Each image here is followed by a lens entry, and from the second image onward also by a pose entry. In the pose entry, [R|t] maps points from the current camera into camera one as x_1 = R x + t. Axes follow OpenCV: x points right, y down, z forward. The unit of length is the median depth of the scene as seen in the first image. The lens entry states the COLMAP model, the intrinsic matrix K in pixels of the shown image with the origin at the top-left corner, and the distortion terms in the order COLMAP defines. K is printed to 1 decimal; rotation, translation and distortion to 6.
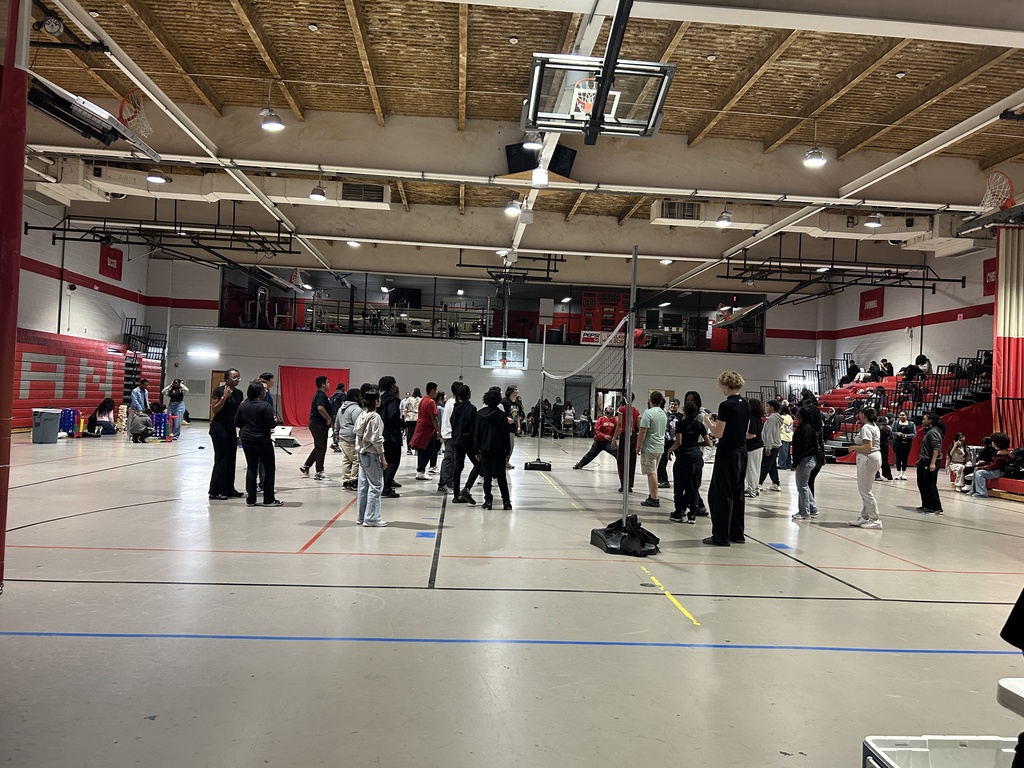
lens RADIAL K [[776.7, 0, 513.7], [0, 776.7, 380.7], [0, 0, 1]] dist [0.044966, -0.038118]
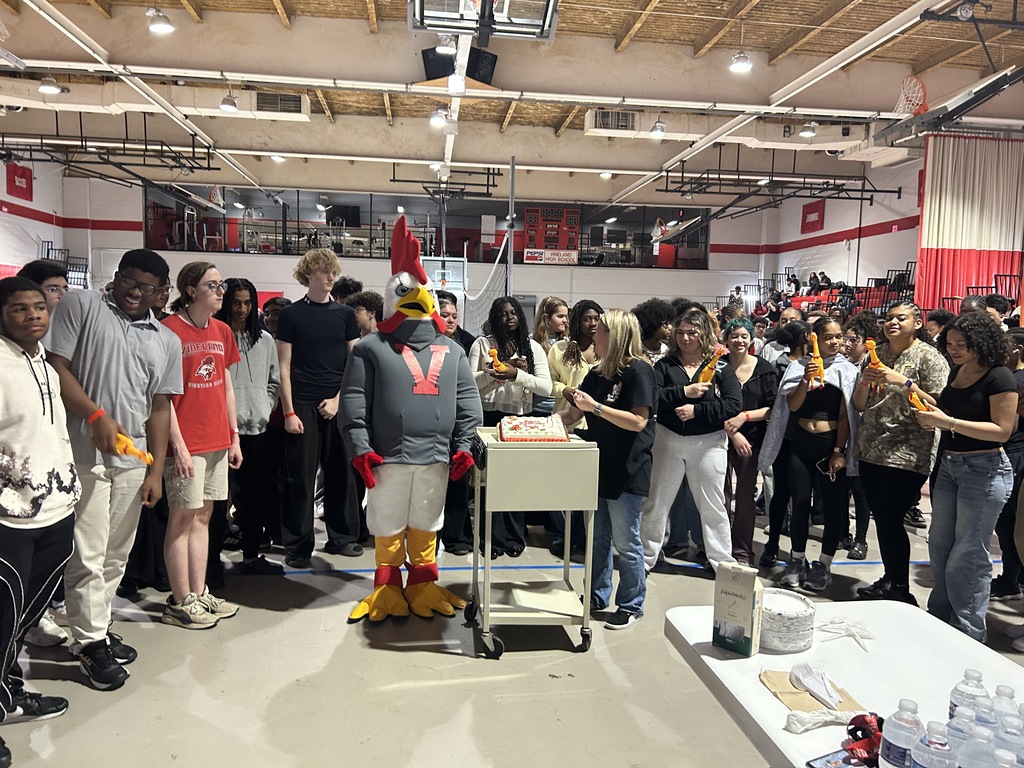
lens RADIAL K [[784.7, 0, 513.8], [0, 784.7, 382.9], [0, 0, 1]] dist [0.024170, -0.011563]
pose [[0.998722, -0.022327, 0.045332, 0.036356], [0.017478, 0.994353, 0.104672, 0.000124], [-0.047413, -0.103746, 0.993473, 0.007225]]
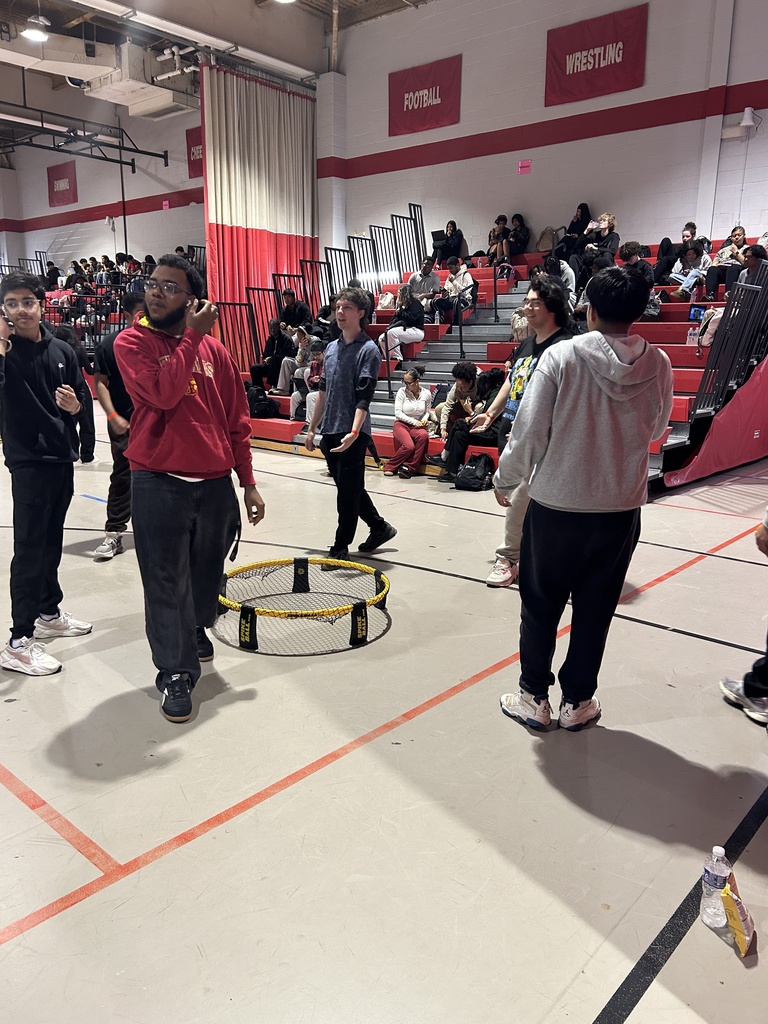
lens RADIAL K [[776.7, 0, 380.8], [0, 776.7, 517.1], [0, 0, 1]] dist [0.044966, -0.038118]
pose [[0.721389, -0.184901, 0.667390, 0.134047], [-0.002465, 0.963006, 0.269467, 0.010779], [-0.692526, -0.196036, 0.694246, 0.229310]]
